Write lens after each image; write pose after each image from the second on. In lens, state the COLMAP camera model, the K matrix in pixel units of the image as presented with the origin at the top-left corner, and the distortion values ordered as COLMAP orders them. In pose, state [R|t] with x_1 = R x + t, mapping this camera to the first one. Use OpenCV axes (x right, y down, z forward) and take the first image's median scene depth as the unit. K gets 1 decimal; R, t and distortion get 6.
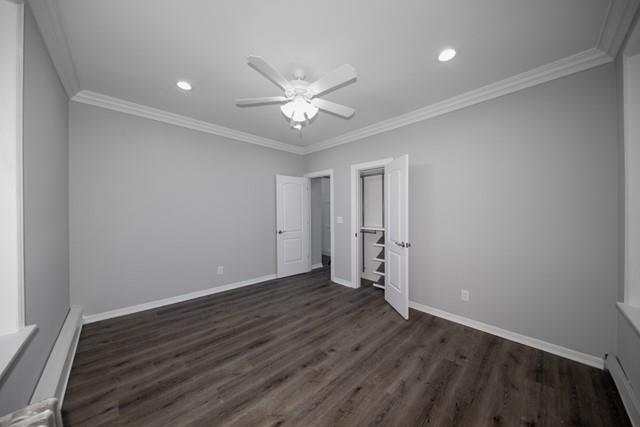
lens RADIAL K [[217.1, 0, 318.5], [0, 217.1, 201.5], [0, 0, 1]] dist [-0.005684, -0.000097]
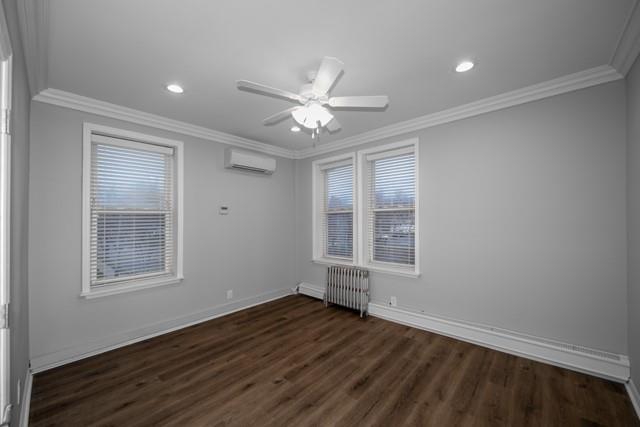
lens RADIAL K [[248.1, 0, 320.0], [0, 248.1, 213.5], [0, 0, 1]] dist [-0.000051, -0.000033]
pose [[-0.997017, 0.008709, -0.076692, -0.043382], [0.013591, 0.997898, -0.063369, 0.050177], [0.075979, -0.064222, -0.995039, 2.190314]]
